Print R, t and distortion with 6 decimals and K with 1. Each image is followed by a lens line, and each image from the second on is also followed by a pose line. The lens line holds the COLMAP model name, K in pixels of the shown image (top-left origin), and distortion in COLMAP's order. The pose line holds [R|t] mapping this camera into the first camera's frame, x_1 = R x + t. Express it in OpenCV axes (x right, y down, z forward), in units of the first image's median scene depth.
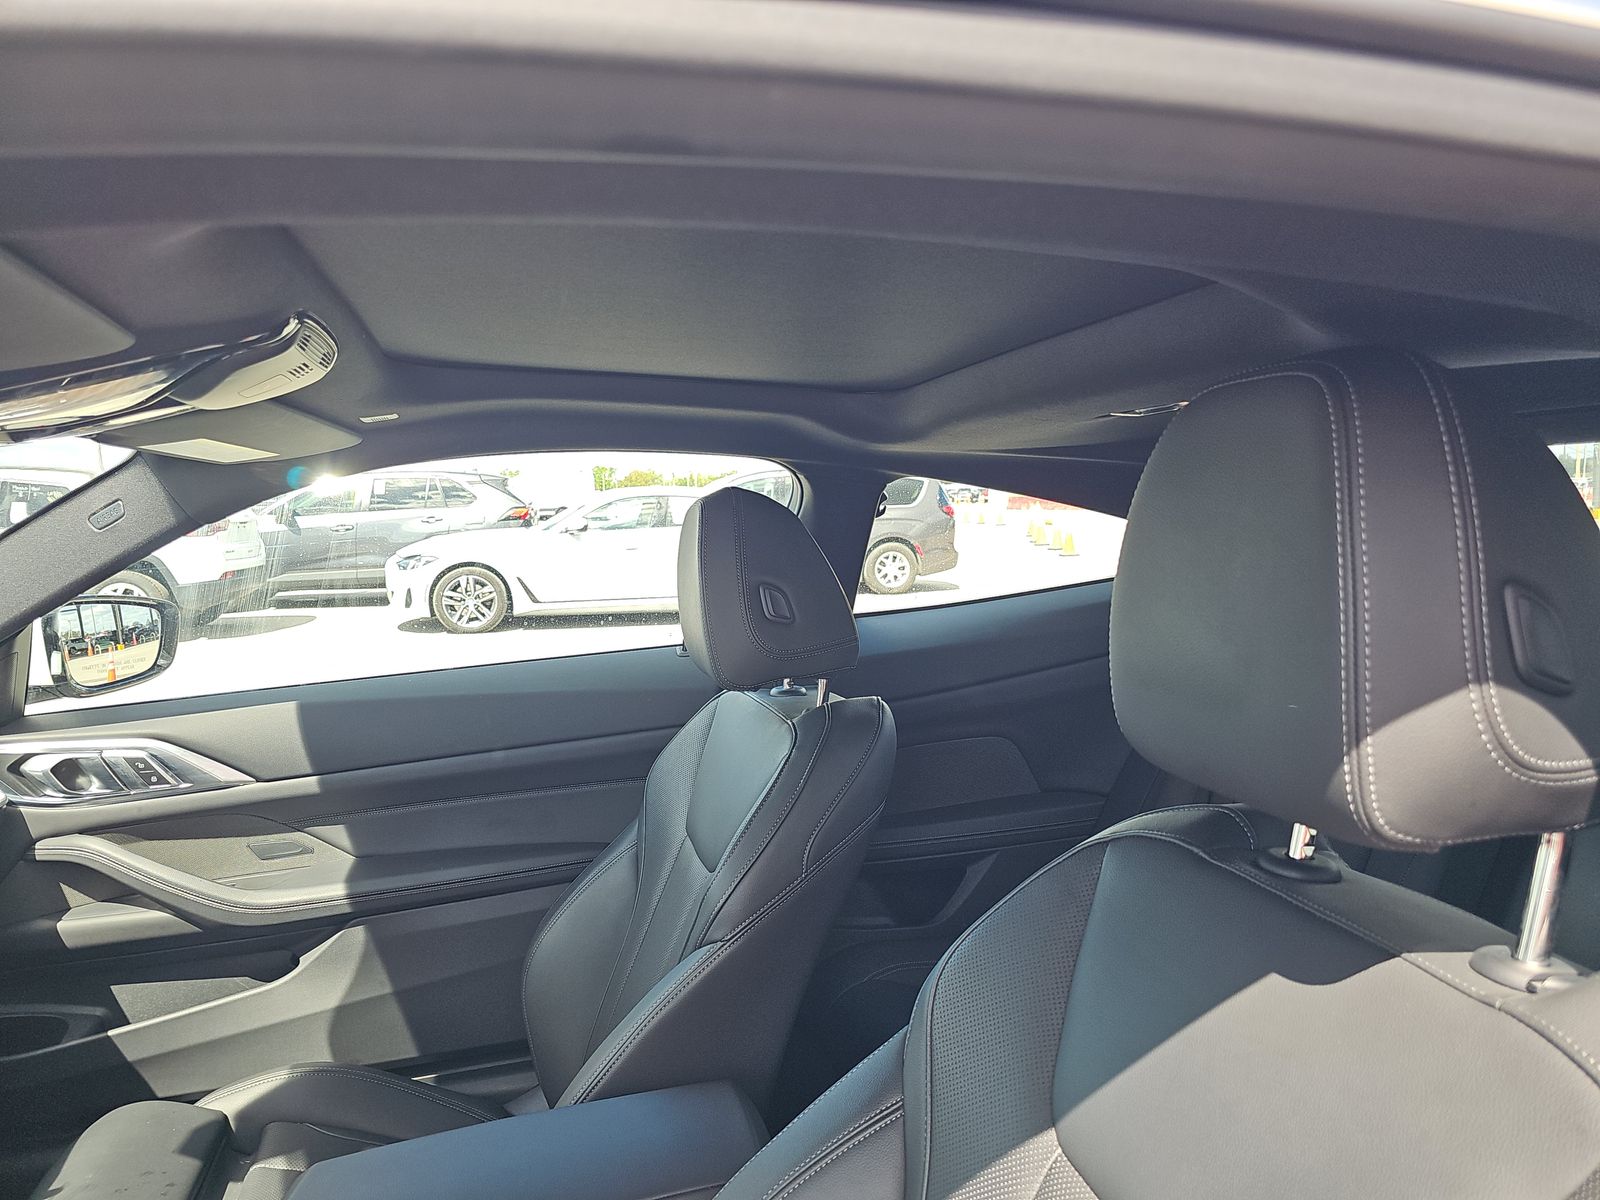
lens RADIAL K [[1146.3, 0, 800.1], [0, 1146.3, 646.8], [0, 0, 1]] dist [0.052087, -0.053152]
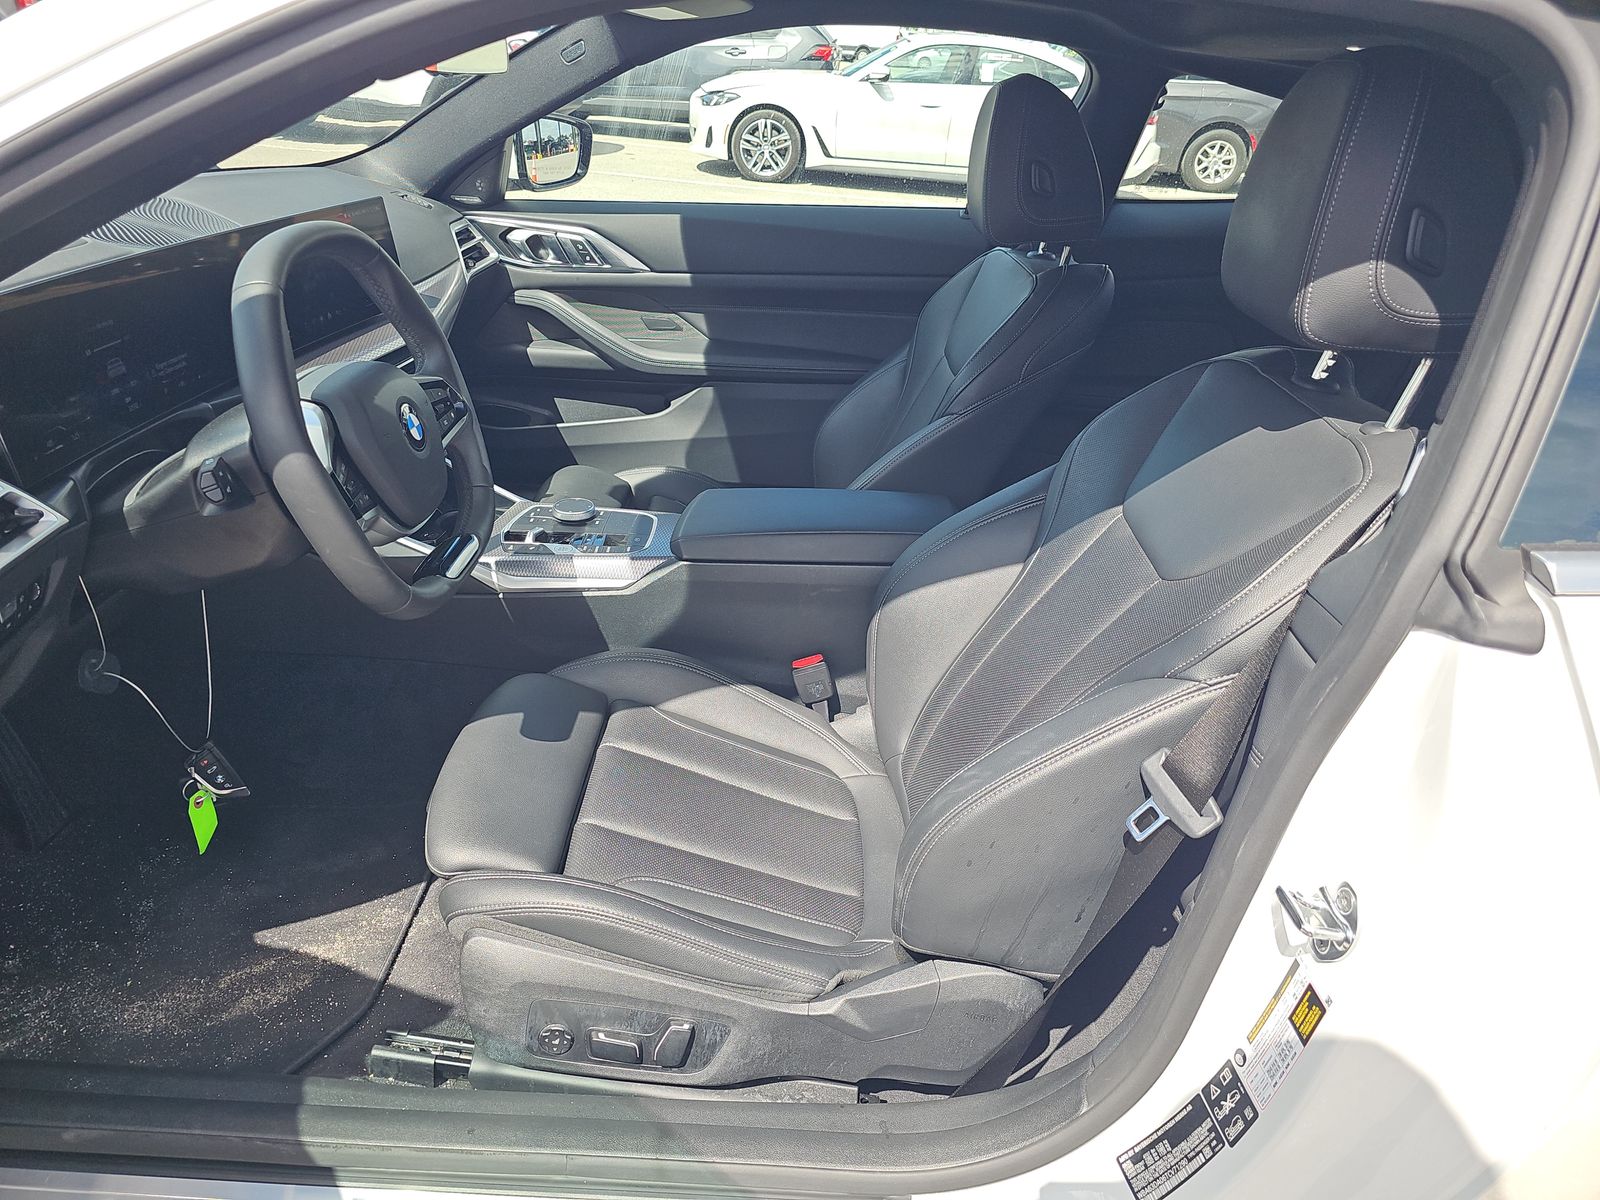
lens RADIAL K [[1146.3, 0, 800.1], [0, 1146.3, 646.8], [0, 0, 1]] dist [0.052087, -0.053152]
pose [[0.964769, 0.194142, -0.177568, 0.044126], [-0.121244, 0.927039, 0.354822, 0.019757], [0.233498, -0.320792, 0.917917, -0.389736]]
